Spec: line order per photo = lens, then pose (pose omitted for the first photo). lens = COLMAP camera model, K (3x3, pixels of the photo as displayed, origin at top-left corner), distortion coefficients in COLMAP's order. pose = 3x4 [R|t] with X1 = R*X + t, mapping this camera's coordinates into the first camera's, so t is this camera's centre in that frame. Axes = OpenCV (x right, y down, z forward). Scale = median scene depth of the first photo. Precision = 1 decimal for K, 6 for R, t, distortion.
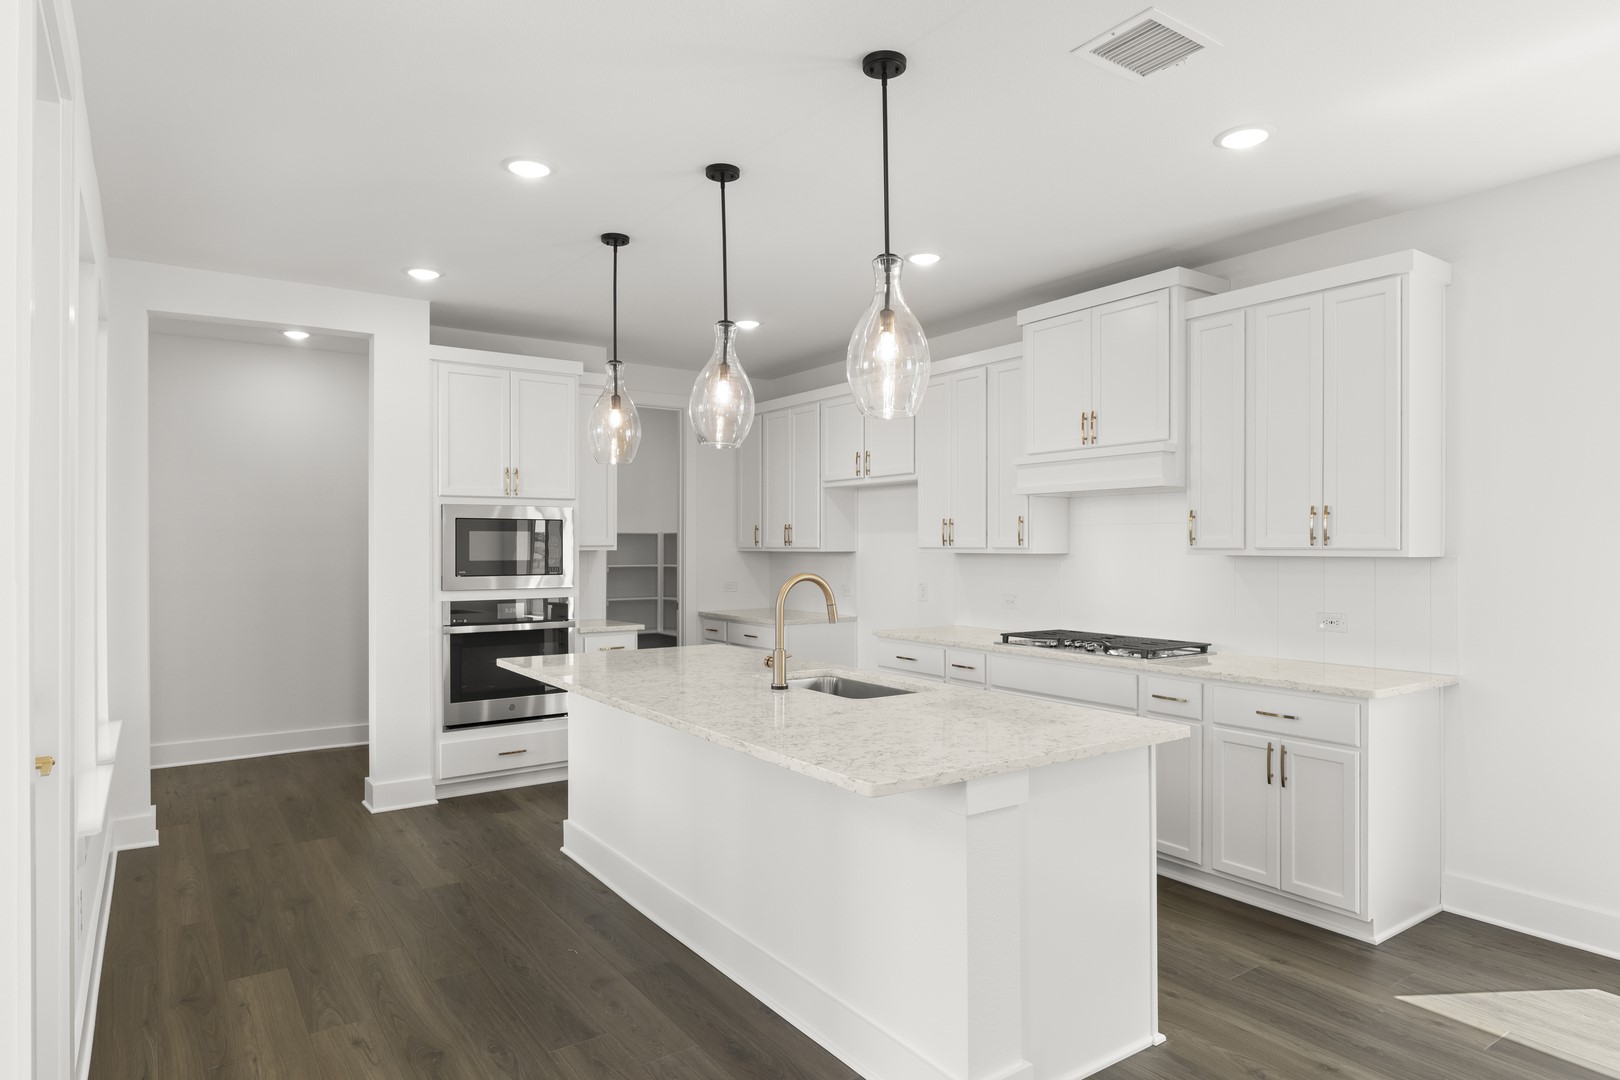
lens RADIAL K [[952.1, 0, 804.9], [0, 952.1, 543.0], [0, 0, 1]] dist [0.000712, -0.000584]
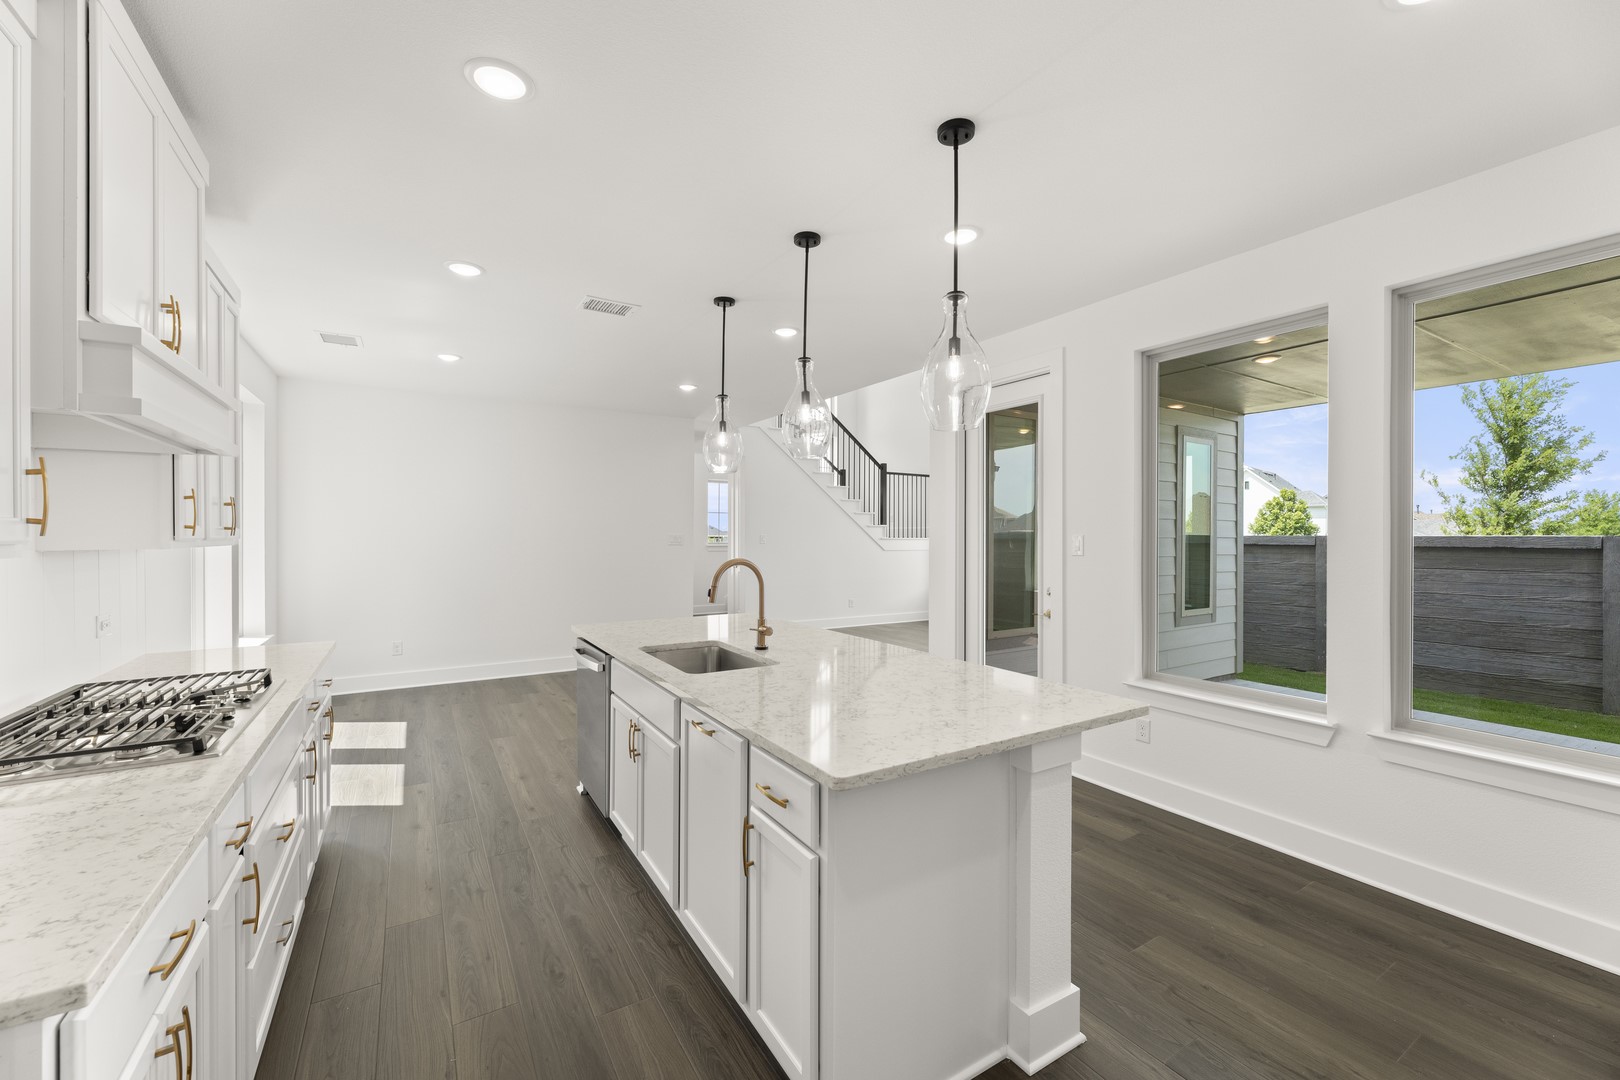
lens RADIAL K [[646.7, 0, 808.7], [0, 646.7, 536.5], [0, 0, 1]] dist [0.002138, -0.000326]
pose [[-0.998489, -0.000943, 0.054949, -0.122992], [-0.001063, 0.999997, -0.002151, 0.005019], [-0.054946, -0.002206, -0.998487, 1.689120]]
